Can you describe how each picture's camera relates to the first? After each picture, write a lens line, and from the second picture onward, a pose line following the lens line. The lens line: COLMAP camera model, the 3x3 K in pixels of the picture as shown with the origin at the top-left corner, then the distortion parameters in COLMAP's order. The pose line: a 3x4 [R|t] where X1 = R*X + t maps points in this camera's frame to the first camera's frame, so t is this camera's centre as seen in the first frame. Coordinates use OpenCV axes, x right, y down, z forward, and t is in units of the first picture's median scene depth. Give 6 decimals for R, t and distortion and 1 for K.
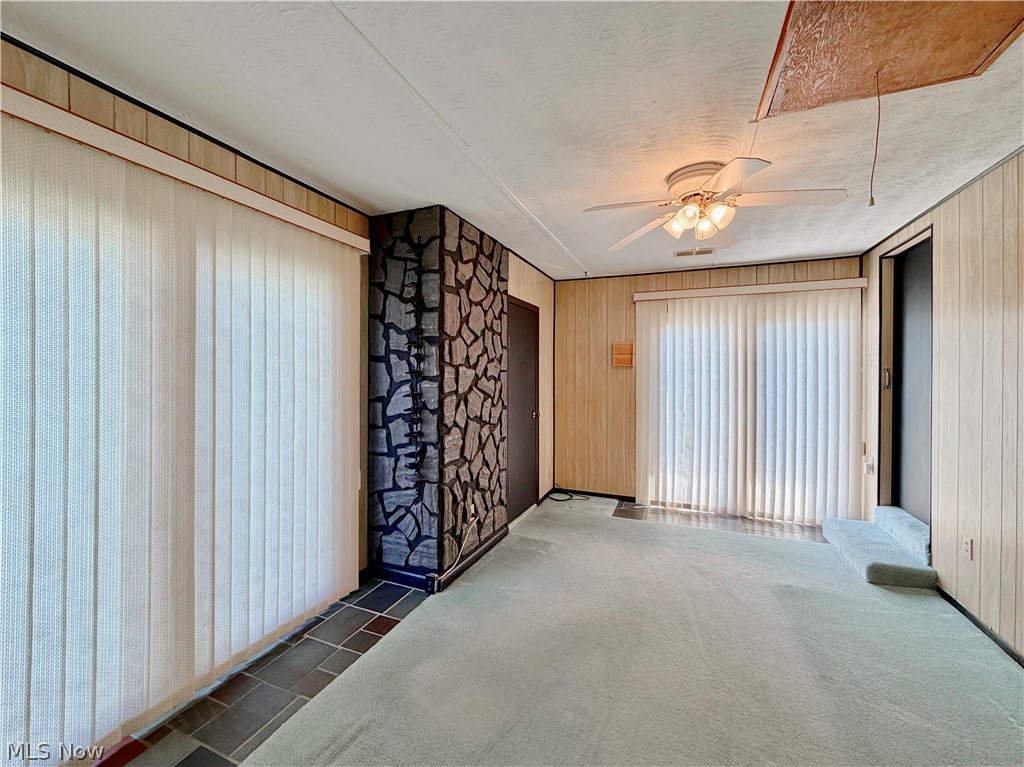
lens RADIAL K [[408.9, 0, 513.3], [0, 408.9, 376.7], [0, 0, 1]] dist [-0.003648, 0.000992]
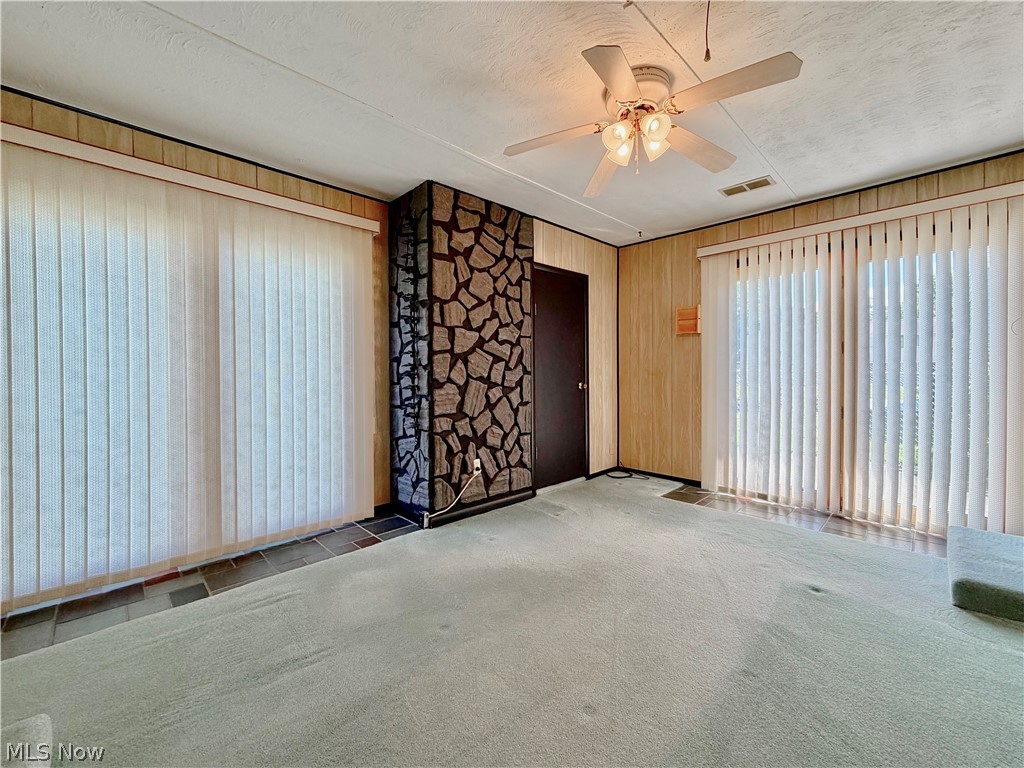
lens RADIAL K [[408.9, 0, 516.6], [0, 408.9, 378.2], [0, 0, 1]] dist [-0.003648, 0.000992]
pose [[0.923195, -0.001016, -0.384331, 0.439265], [0.005727, 0.999922, 0.011112, 0.098317], [0.384289, -0.012459, 0.923129, 0.061205]]
